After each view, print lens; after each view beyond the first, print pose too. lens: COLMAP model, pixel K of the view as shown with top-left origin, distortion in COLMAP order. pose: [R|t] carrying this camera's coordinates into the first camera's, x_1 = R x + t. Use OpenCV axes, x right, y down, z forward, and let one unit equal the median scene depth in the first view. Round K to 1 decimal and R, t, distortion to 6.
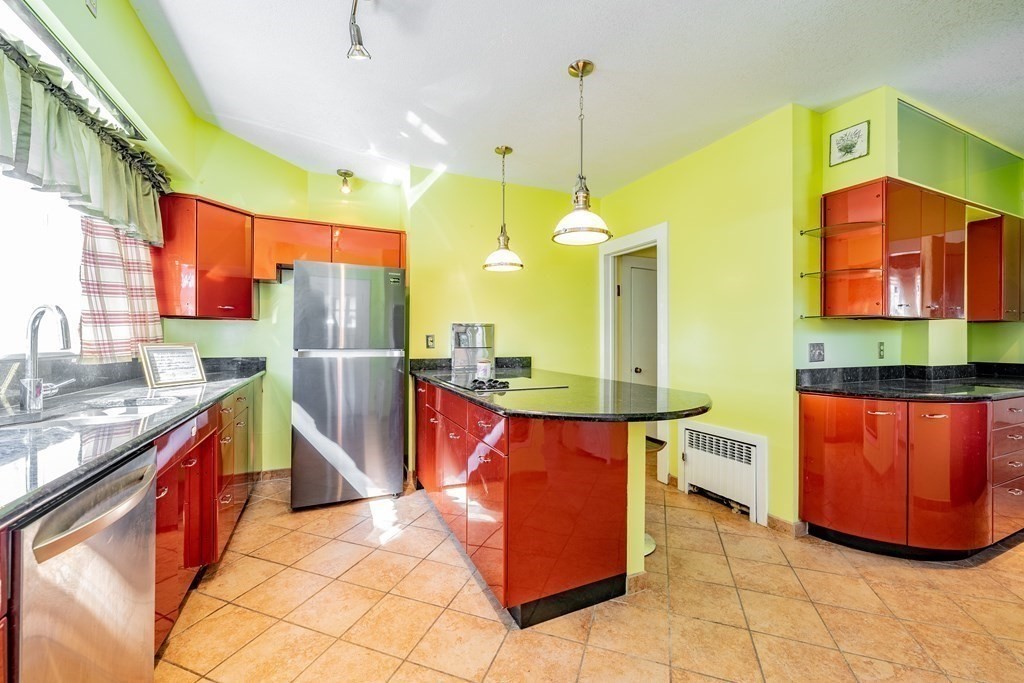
lens RADIAL K [[404.9, 0, 512.0], [0, 404.9, 341.5], [0, 0, 1]] dist [0.000881, 0.000038]
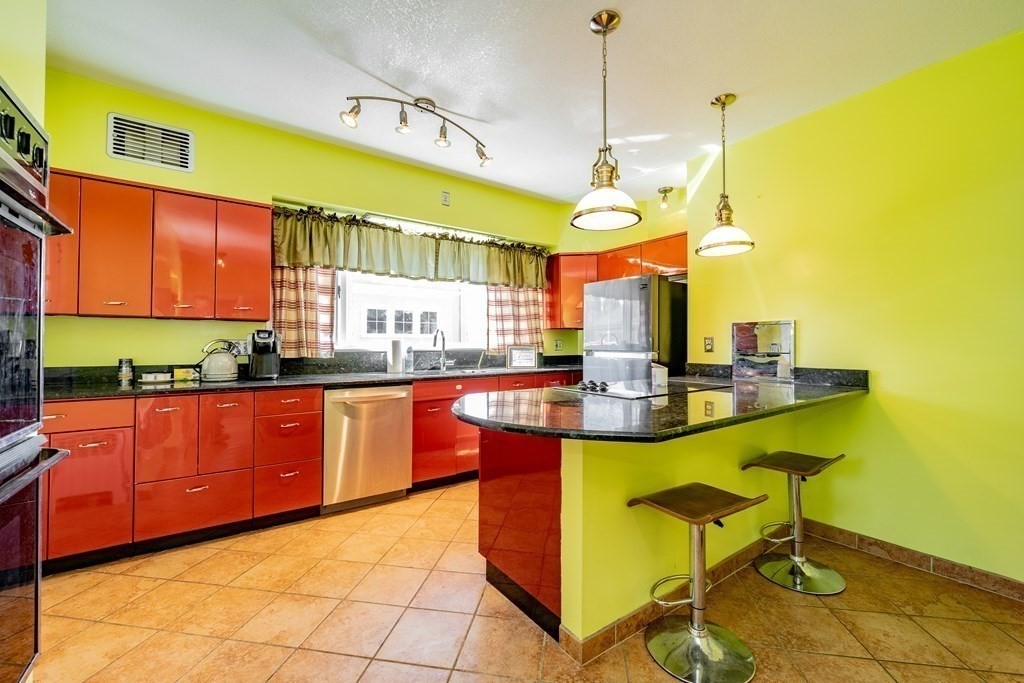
lens RADIAL K [[414.4, 0, 516.6], [0, 414.4, 338.1], [0, 0, 1]] dist [-0.000037, 0.000106]
pose [[0.183347, -0.017458, -0.982893, 0.730185], [-0.003292, 0.999826, -0.018373, 0.004670], [0.983043, 0.006604, 0.183258, 0.490184]]
